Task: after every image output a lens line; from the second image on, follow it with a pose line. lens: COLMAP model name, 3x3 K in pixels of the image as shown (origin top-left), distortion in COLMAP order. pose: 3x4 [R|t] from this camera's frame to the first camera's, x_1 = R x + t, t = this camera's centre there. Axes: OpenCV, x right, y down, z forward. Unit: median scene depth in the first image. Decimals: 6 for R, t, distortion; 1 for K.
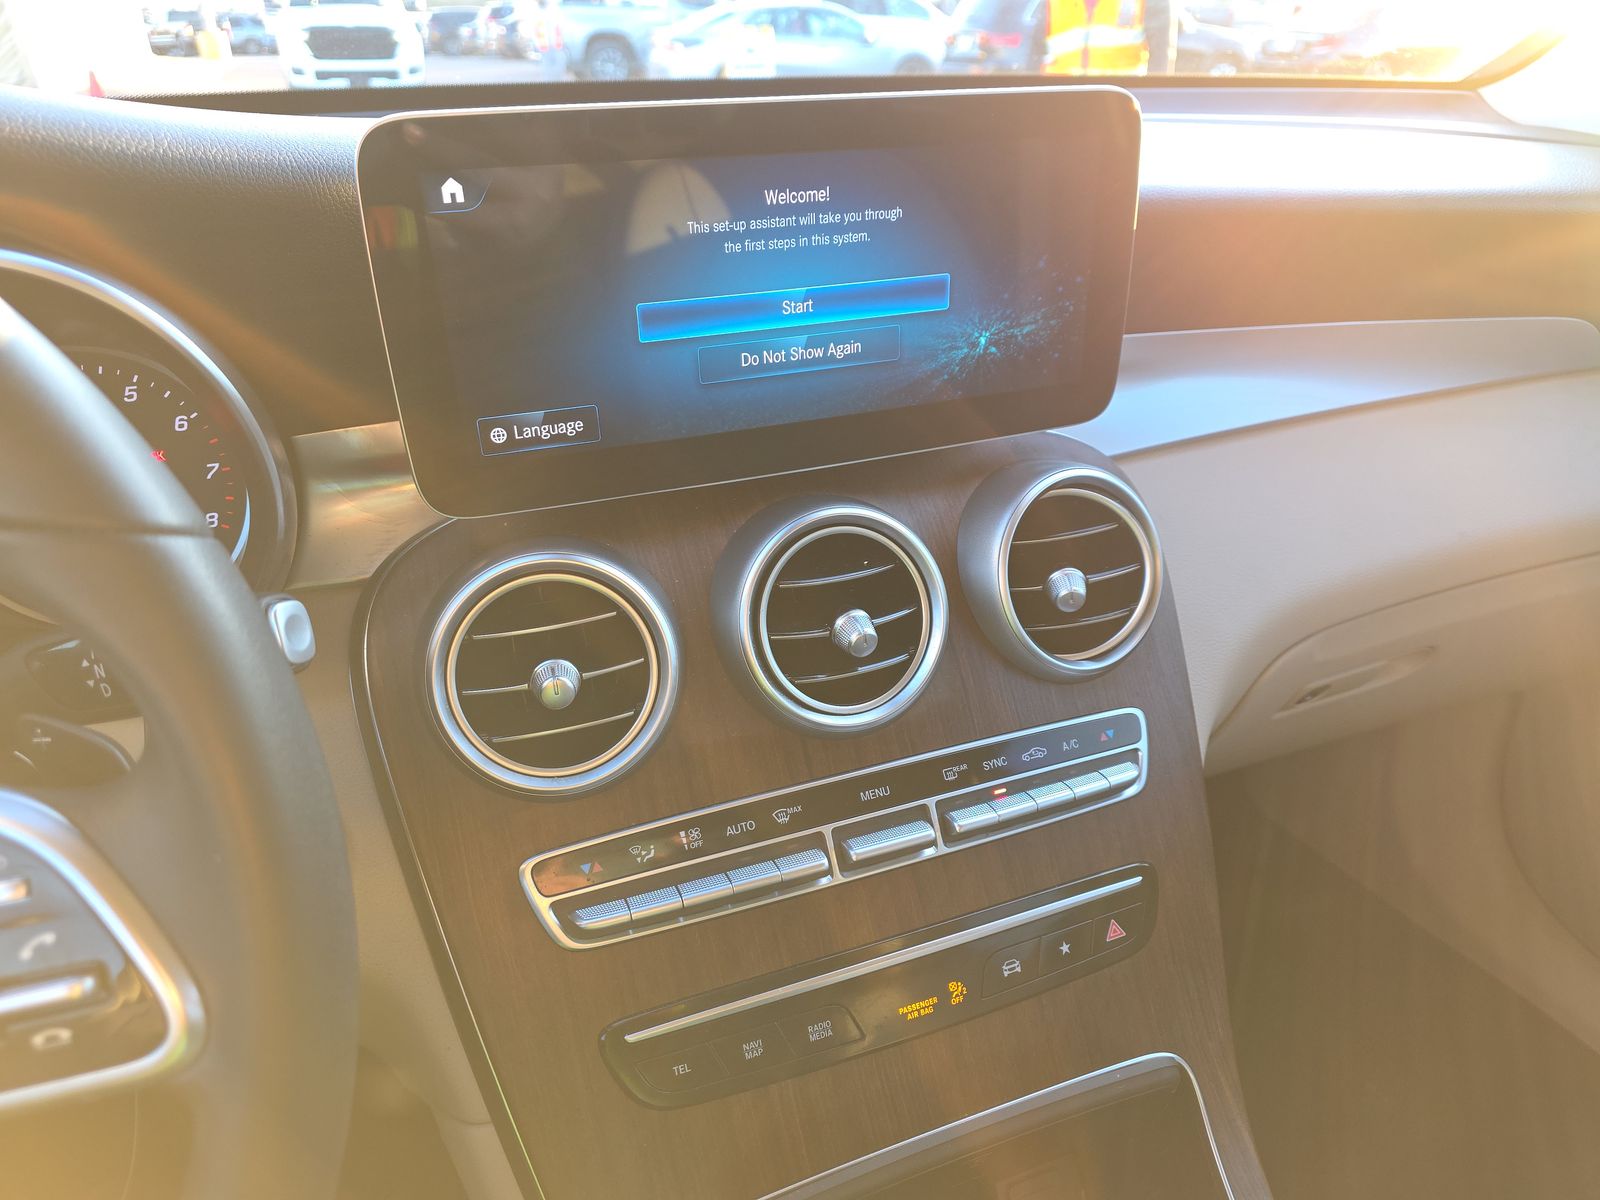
lens RADIAL K [[1138.7, 0, 805.6], [0, 1138.7, 627.9], [0, 0, 1]] dist [0.035758, -0.038551]
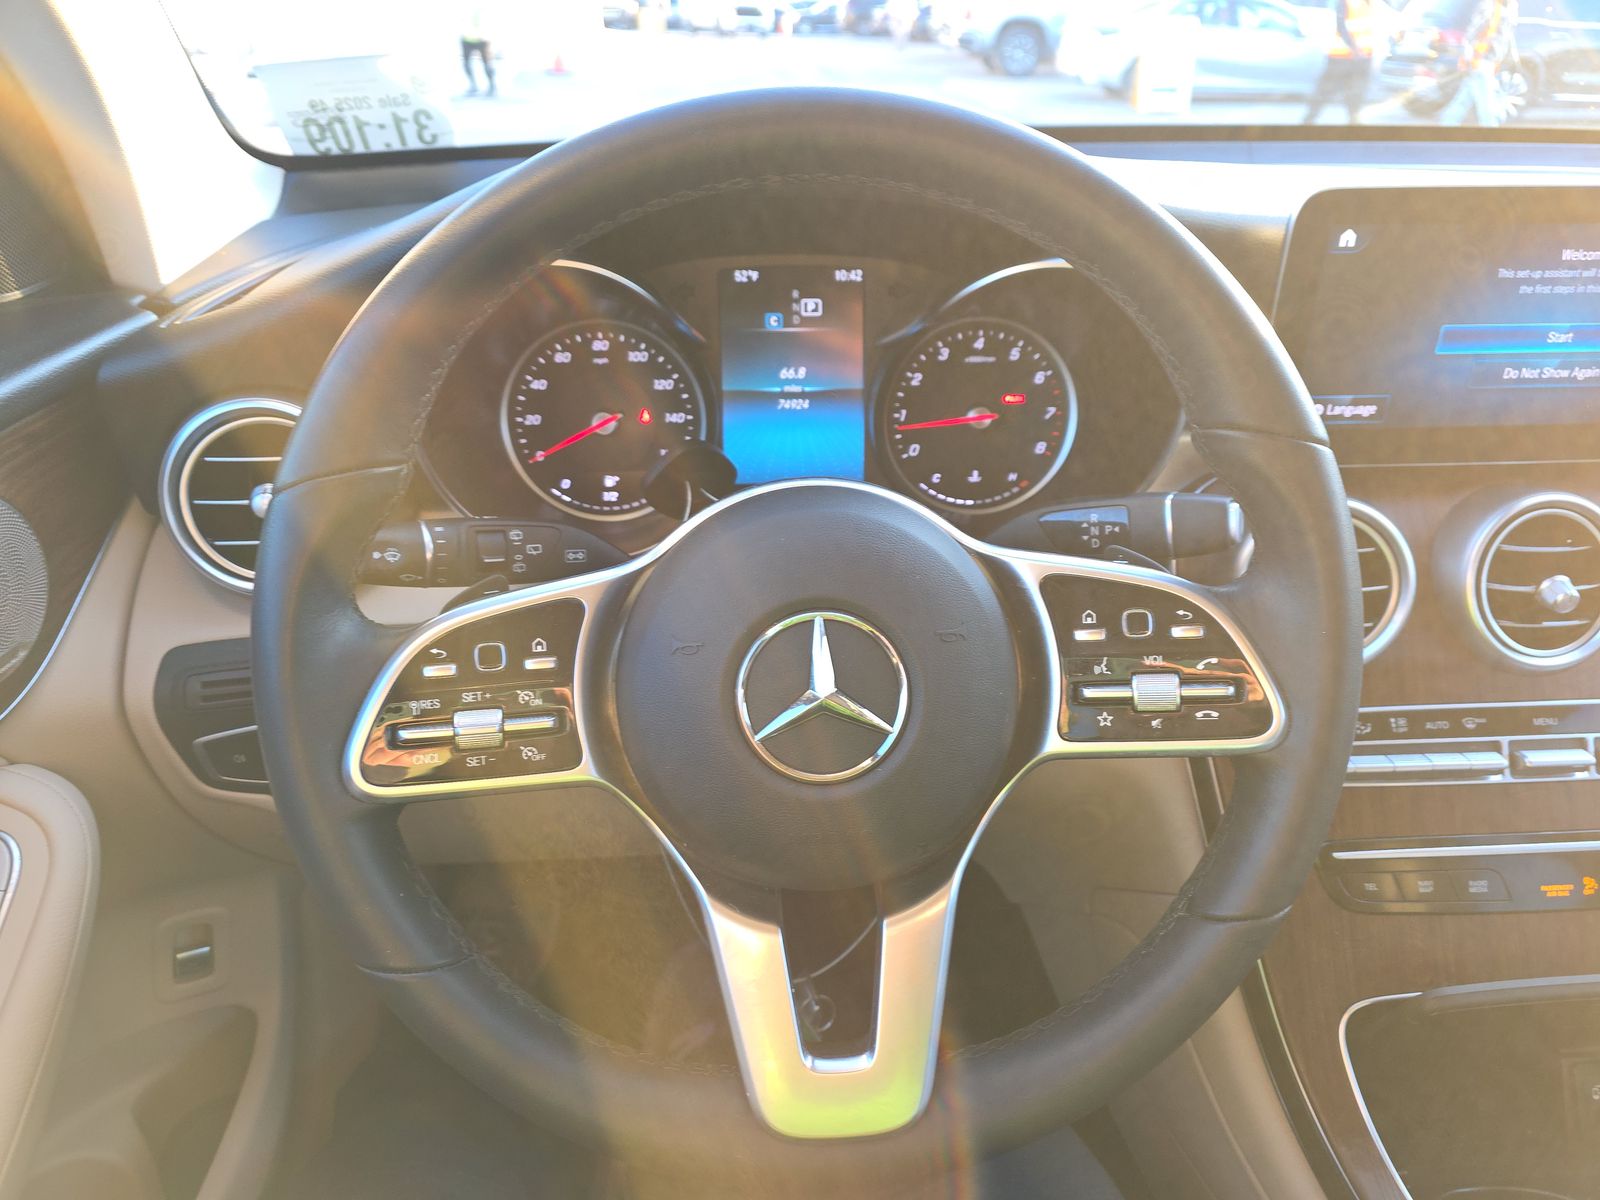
lens RADIAL K [[1138.7, 0, 805.6], [0, 1138.7, 627.9], [0, 0, 1]] dist [0.035758, -0.038551]
pose [[0.952031, 0.162946, -0.259008, -0.427958], [-0.160108, 0.986575, 0.032164, 0.139096], [0.260772, 0.010848, 0.965340, -0.477427]]
